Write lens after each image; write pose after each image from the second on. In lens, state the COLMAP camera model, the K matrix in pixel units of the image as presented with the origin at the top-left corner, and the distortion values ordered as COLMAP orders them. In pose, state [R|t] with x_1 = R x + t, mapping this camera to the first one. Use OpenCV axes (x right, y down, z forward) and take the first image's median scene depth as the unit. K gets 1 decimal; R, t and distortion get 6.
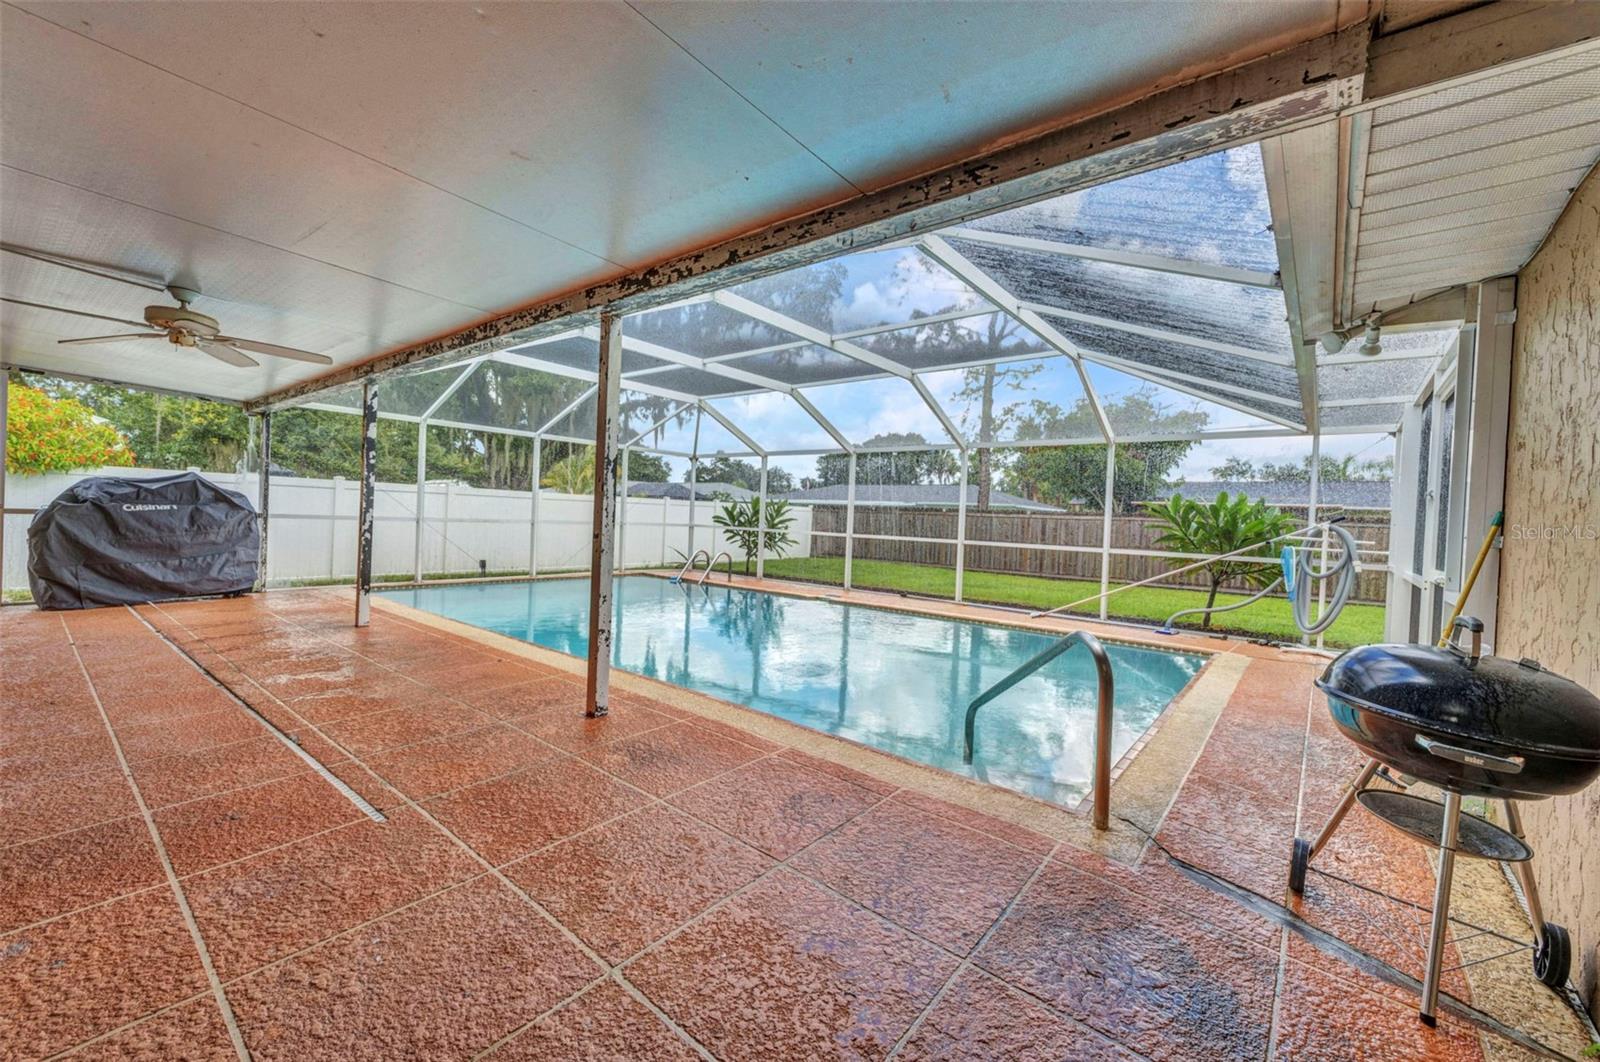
lens RADIAL K [[645.7, 0, 803.4], [0, 645.7, 525.8], [0, 0, 1]] dist [0.013386, -0.000967]
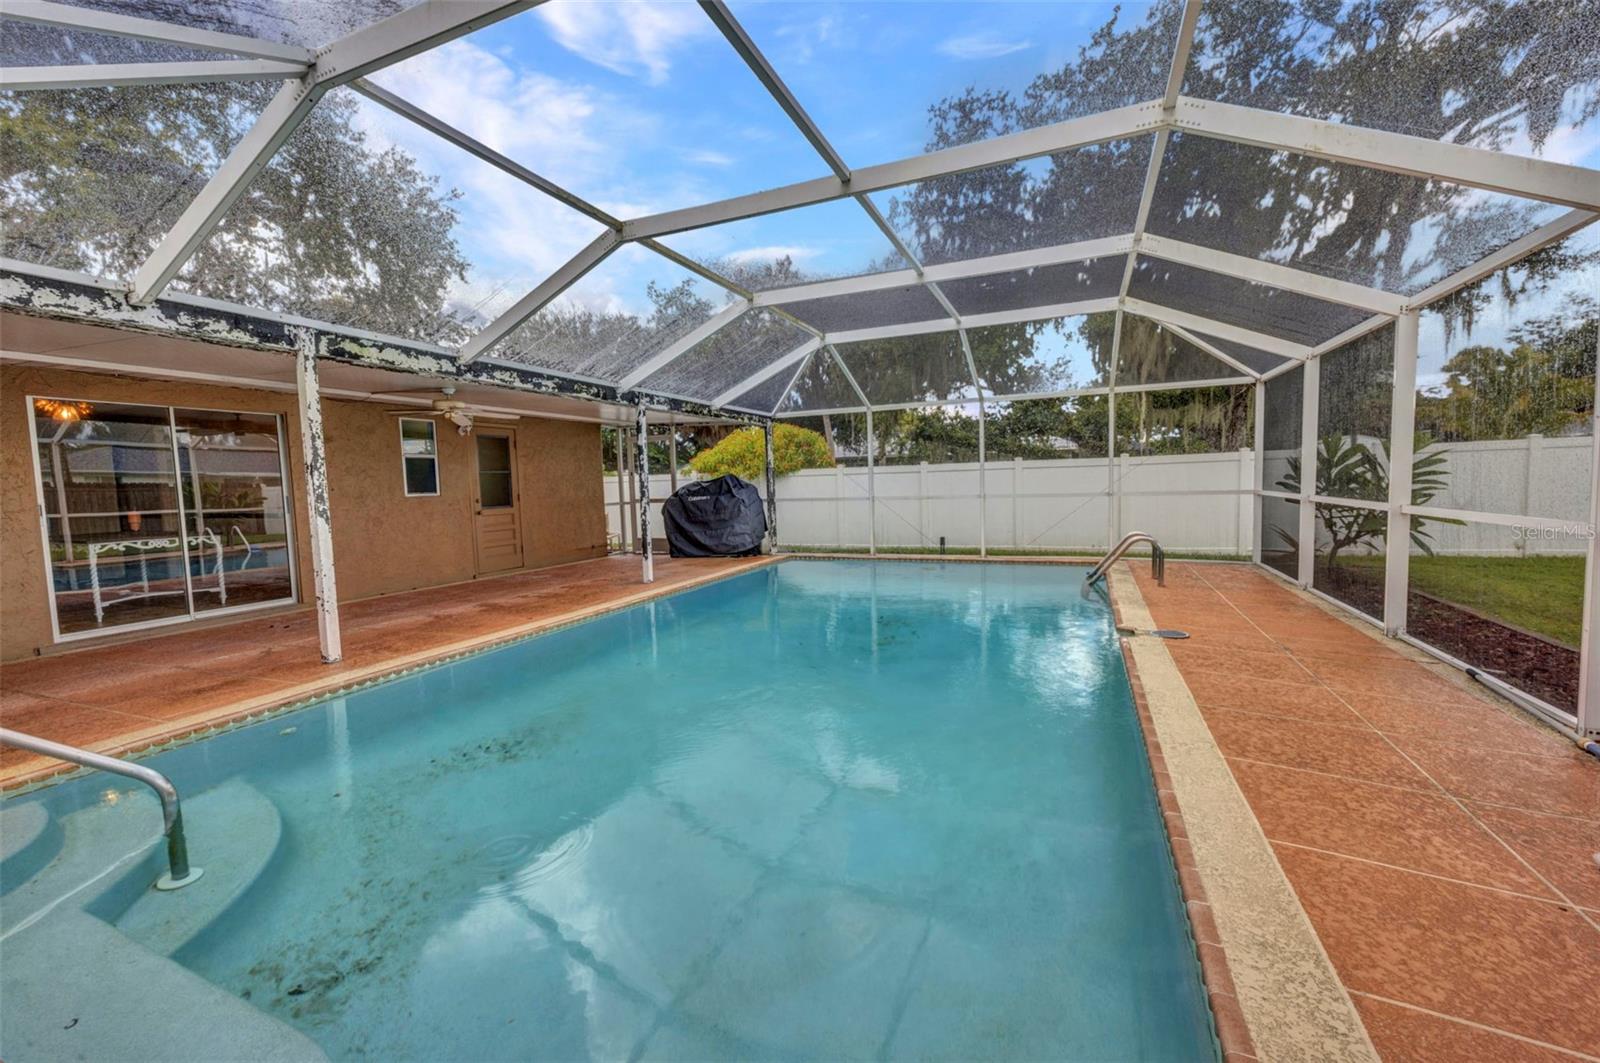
lens RADIAL K [[645.7, 0, 803.4], [0, 645.7, 526.3], [0, 0, 1]] dist [0.013386, -0.000967]
pose [[0.277793, 0.019147, -0.960450, 0.529764], [0.027153, 0.999245, 0.027774, 0.004137], [0.960257, -0.033795, 0.277064, 0.693900]]
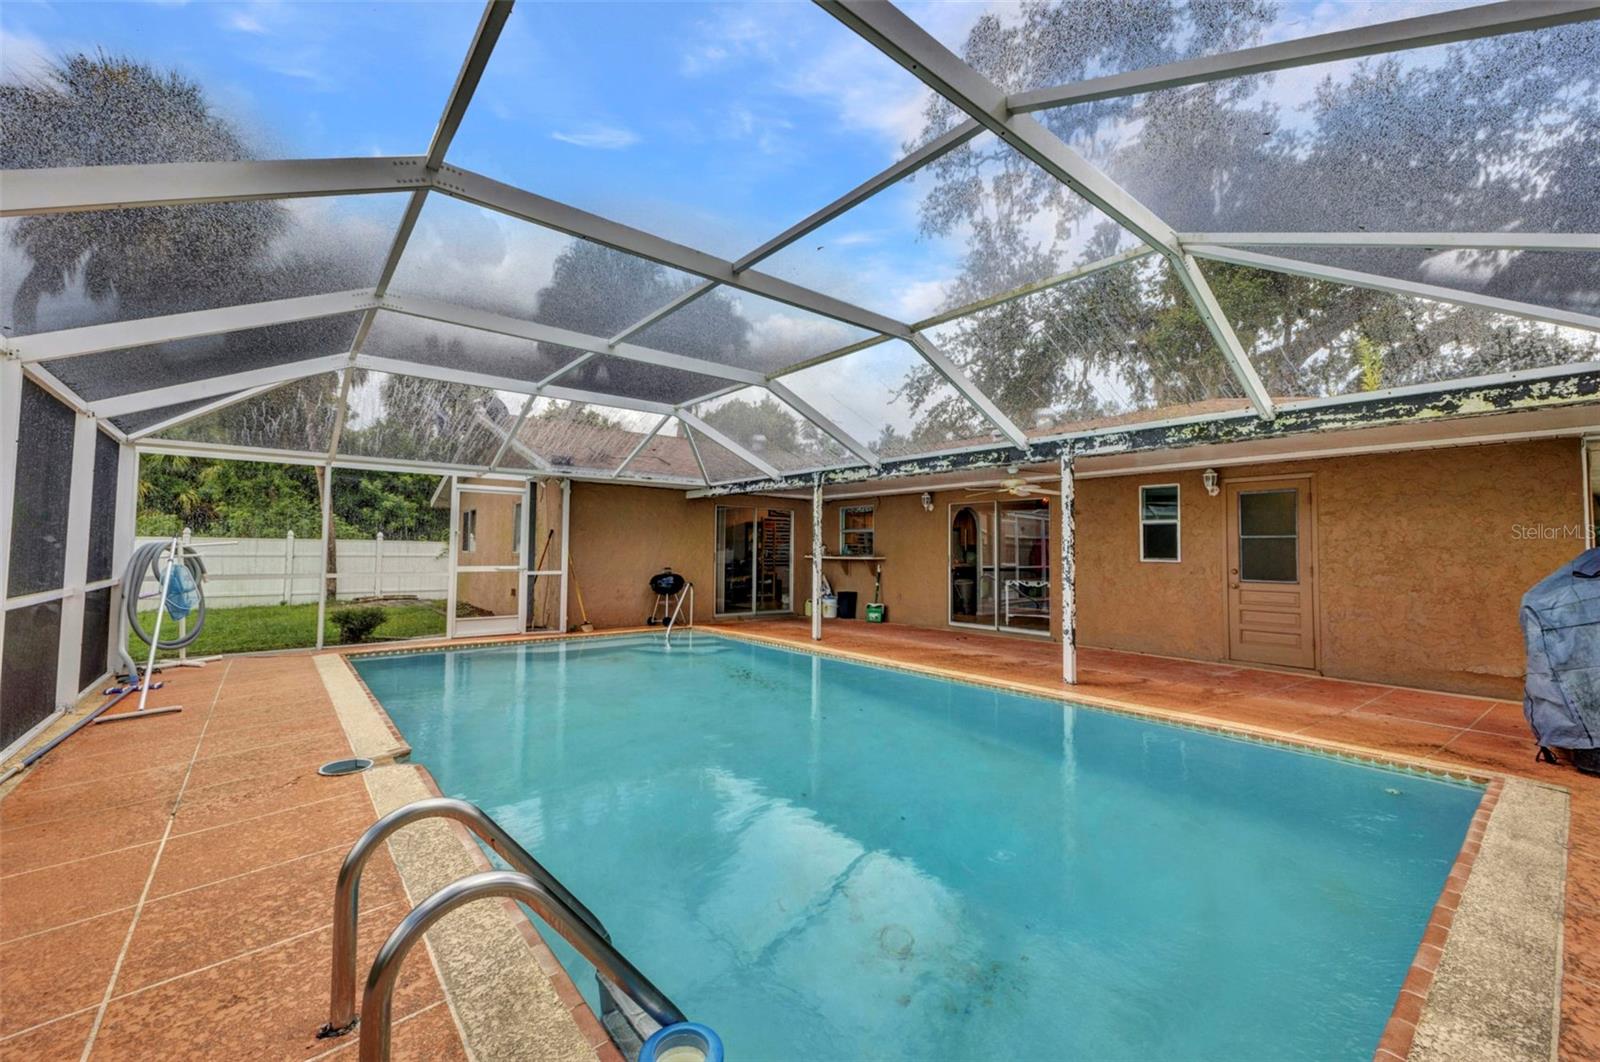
lens RADIAL K [[643.7, 0, 798.7], [0, 643.7, 525.2], [0, 0, 1]] dist [0.013797, -0.004321]
pose [[-0.979297, -0.043156, 0.197775, -0.324745], [-0.048506, 0.998574, -0.022286, -0.041185], [-0.196531, -0.031418, -0.979994, 1.561763]]
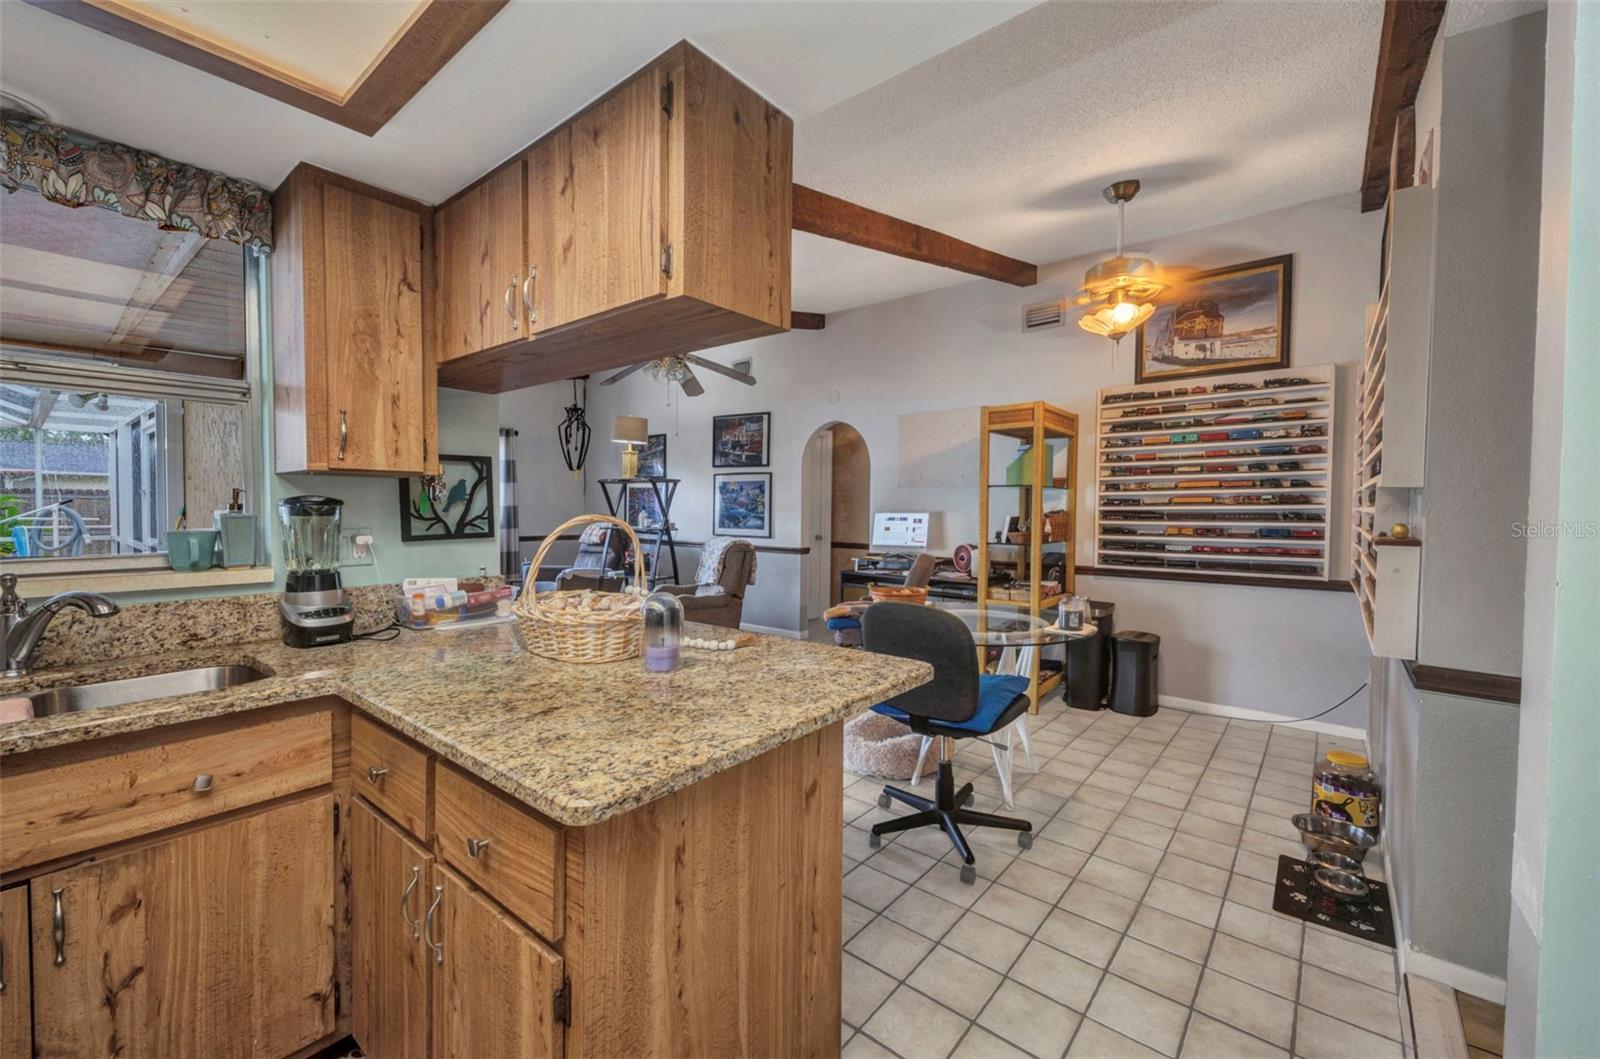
lens RADIAL K [[643.7, 0, 798.7], [0, 643.7, 523.7], [0, 0, 1]] dist [0.013797, -0.004321]
pose [[0.007097, -0.069818, 0.997534, -0.343371], [0.006909, 0.997539, 0.069770, -0.038238], [-0.999951, 0.006397, 0.007562, -0.339975]]
